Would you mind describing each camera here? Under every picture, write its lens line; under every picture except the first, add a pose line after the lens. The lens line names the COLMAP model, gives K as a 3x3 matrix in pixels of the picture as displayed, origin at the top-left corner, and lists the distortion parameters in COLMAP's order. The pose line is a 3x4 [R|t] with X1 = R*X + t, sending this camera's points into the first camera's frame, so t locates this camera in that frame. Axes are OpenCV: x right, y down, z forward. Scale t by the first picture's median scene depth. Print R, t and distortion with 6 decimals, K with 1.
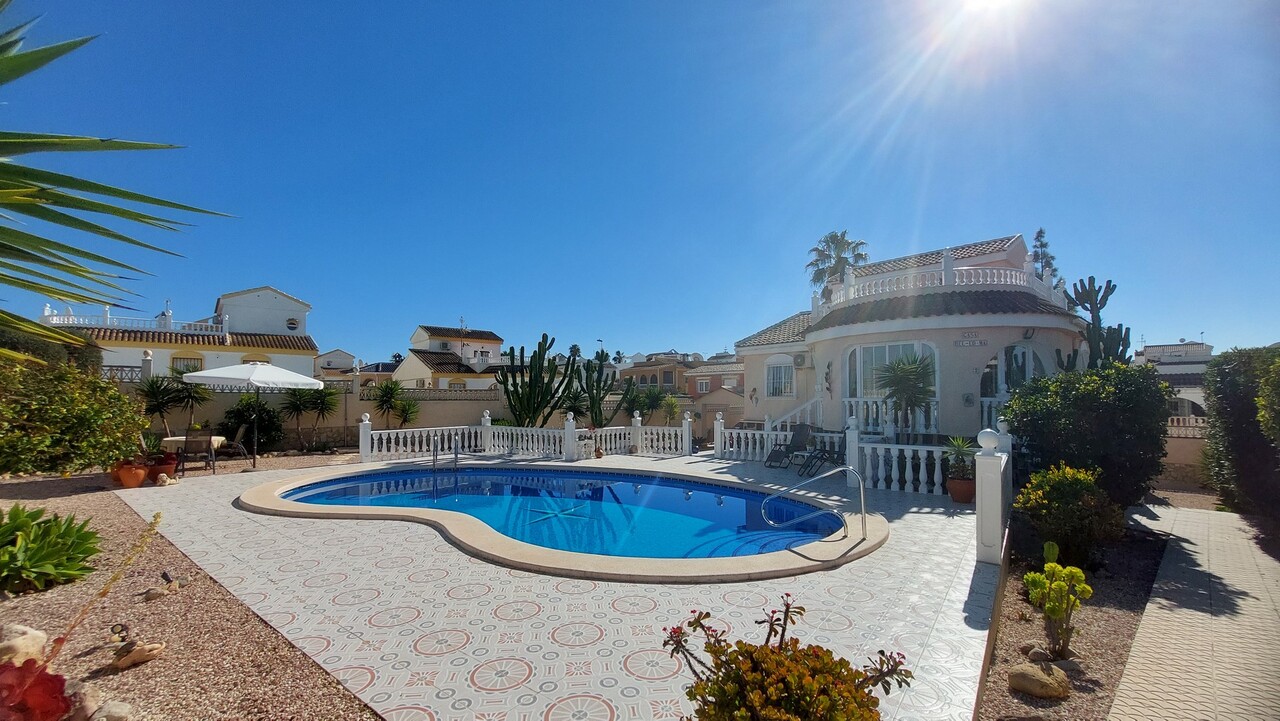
lens RADIAL K [[507.6, 0, 629.5], [0, 507.6, 365.2], [0, 0, 1]] dist [-0.011912, -0.001405]
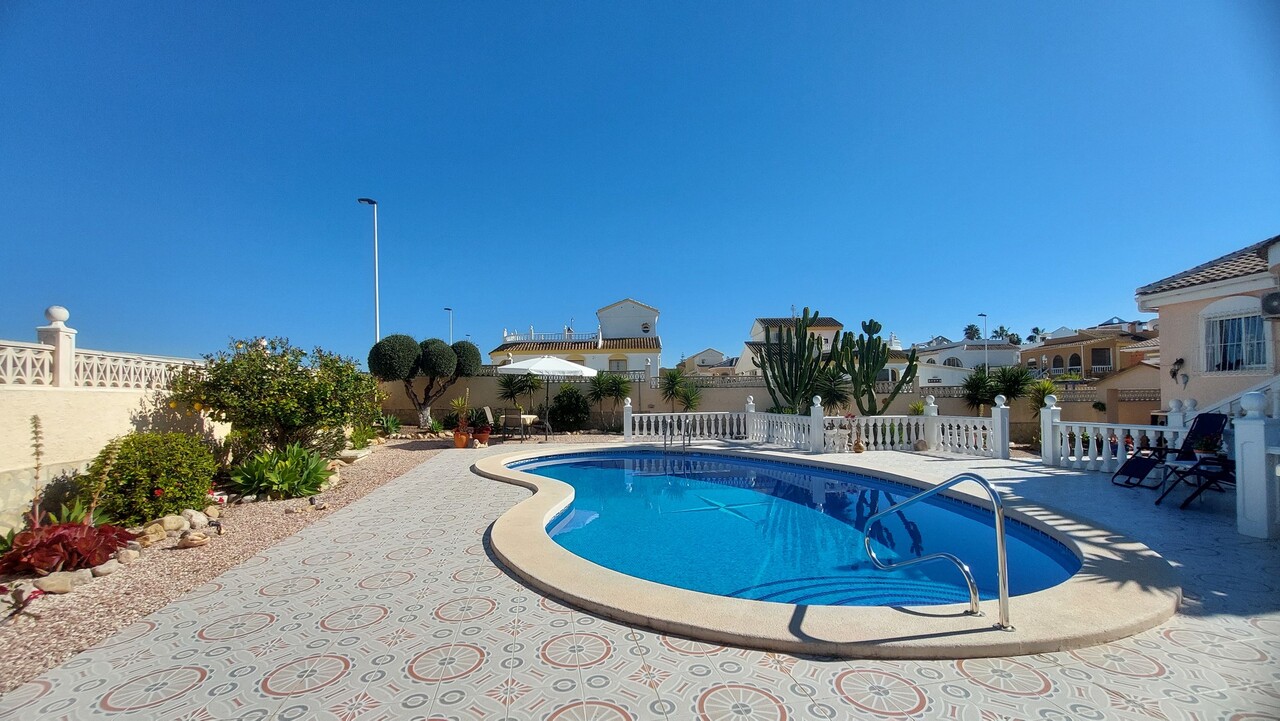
lens RADIAL K [[507.6, 0, 633.5], [0, 507.6, 359.5], [0, 0, 1]] dist [-0.011912, -0.001405]
pose [[0.747921, -0.052452, -0.661712, 0.173268], [0.052324, 0.998430, -0.020002, 0.027147], [0.661722, -0.019663, 0.749492, 0.138199]]
